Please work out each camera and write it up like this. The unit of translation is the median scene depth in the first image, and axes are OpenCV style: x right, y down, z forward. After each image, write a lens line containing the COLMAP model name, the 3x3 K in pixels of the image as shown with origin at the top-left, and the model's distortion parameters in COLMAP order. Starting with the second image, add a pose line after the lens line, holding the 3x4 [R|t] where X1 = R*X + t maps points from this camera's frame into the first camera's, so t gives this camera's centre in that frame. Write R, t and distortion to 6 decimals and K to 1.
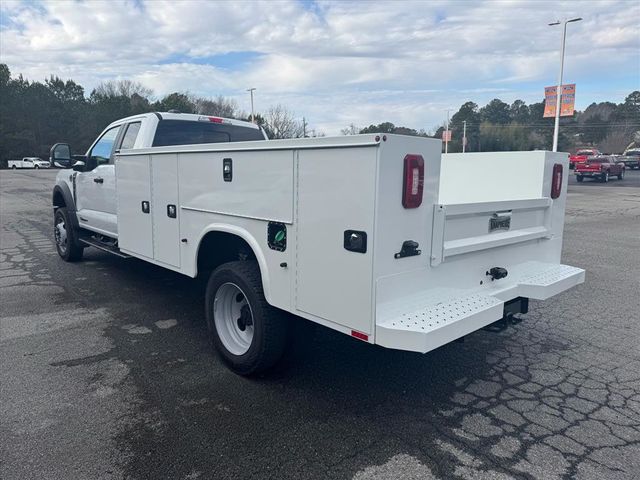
lens RADIAL K [[450.8, 0, 318.8], [0, 450.8, 242.8], [0, 0, 1]] dist [0.031743, -0.036810]
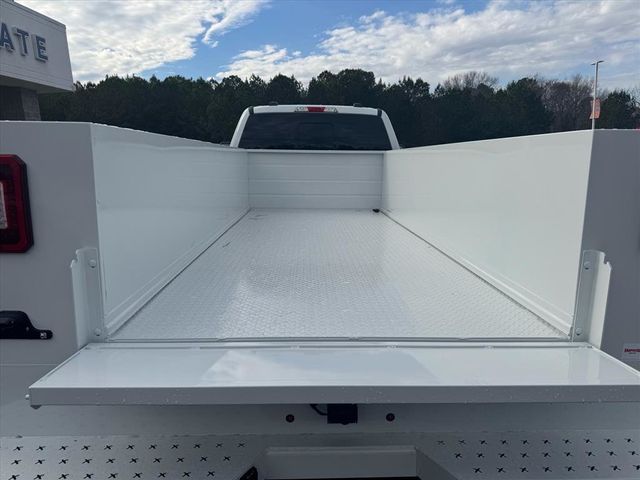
lens RADIAL K [[450.8, 0, 320.6], [0, 450.8, 243.0], [0, 0, 1]] dist [0.031743, -0.036810]
pose [[0.756239, 0.111166, -0.644783, 0.554390], [-0.096946, 0.993621, 0.057604, -0.104779], [0.647074, 0.018946, 0.762192, 0.540819]]
